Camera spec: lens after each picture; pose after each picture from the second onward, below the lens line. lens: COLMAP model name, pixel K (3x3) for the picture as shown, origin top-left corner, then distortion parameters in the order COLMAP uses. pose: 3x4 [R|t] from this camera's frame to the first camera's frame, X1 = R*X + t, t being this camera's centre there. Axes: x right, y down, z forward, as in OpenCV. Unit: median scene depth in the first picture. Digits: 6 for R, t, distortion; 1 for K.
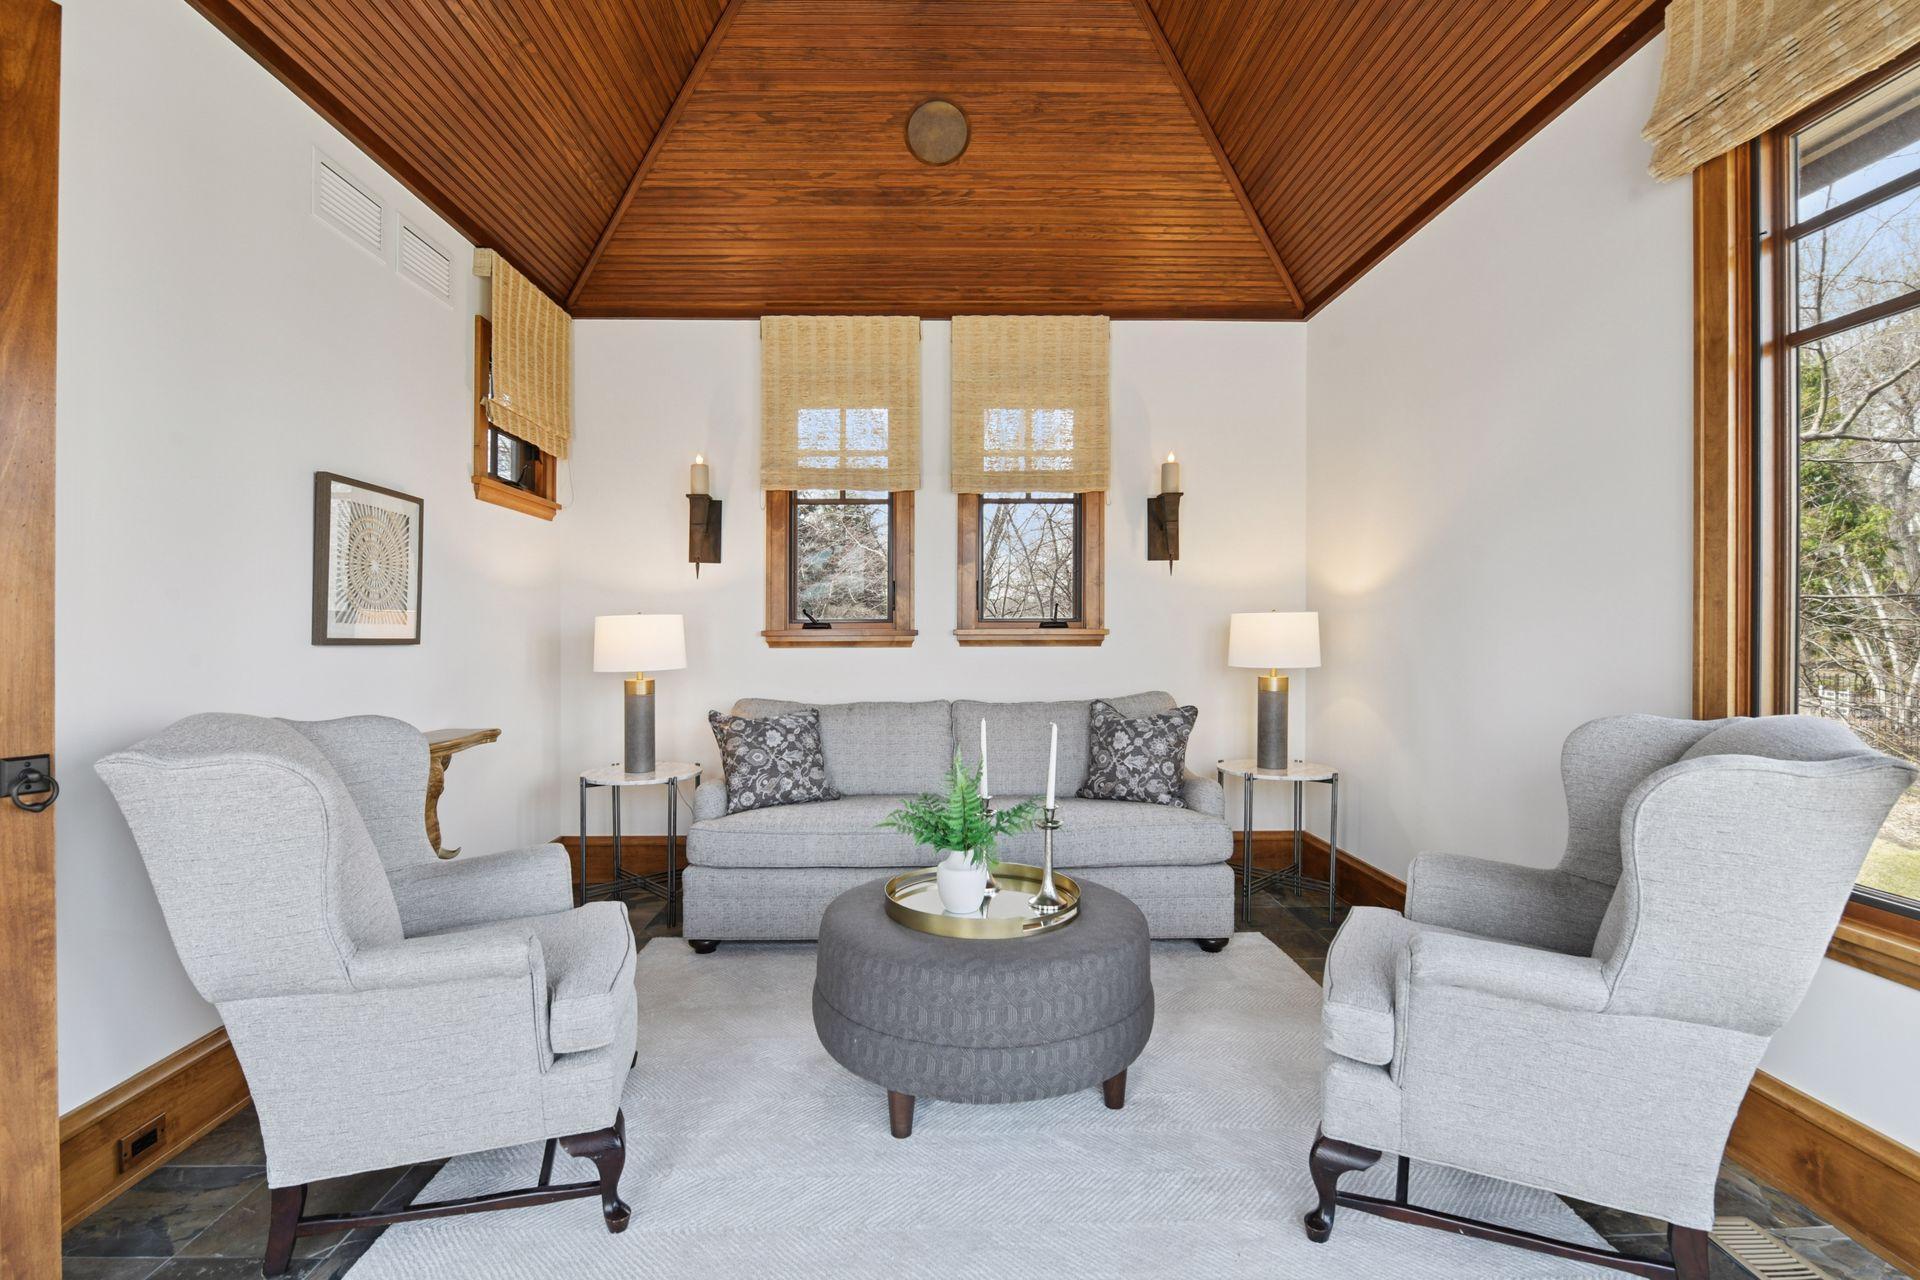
lens RADIAL K [[916.6, 0, 960.0], [0, 916.6, 640.0], [0, 0, 1]] dist [-0.001204, -0.008016]
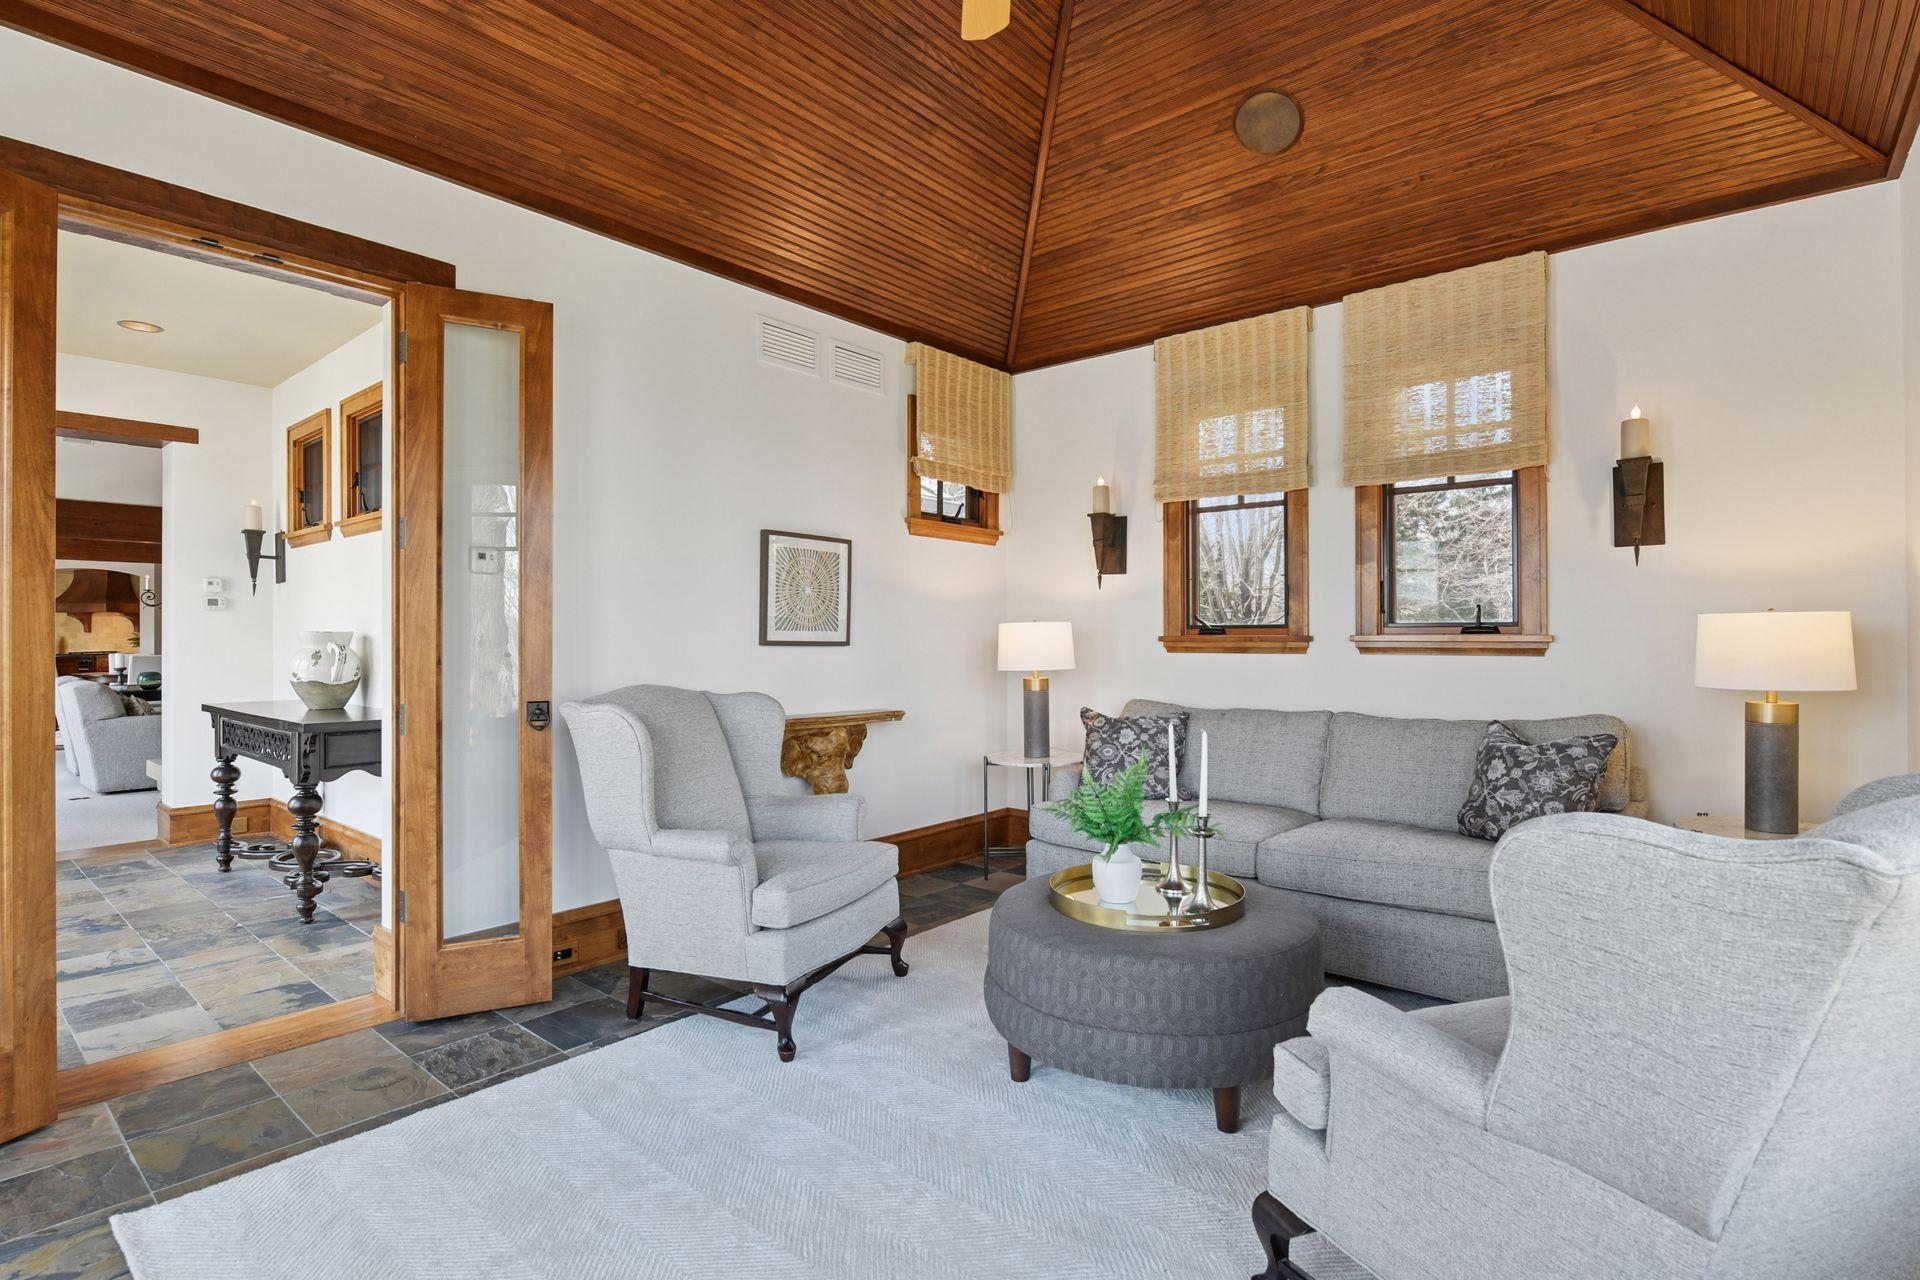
lens RADIAL K [[939.1, 0, 960.0], [0, 939.1, 640.0], [0, 0, 1]] dist [-0.002322, -0.006557]
pose [[0.747101, 0.005240, -0.664690, 0.352615], [-0.008513, 0.999962, -0.001686, -0.002025], [0.664656, 0.006918, 0.747118, 0.040198]]
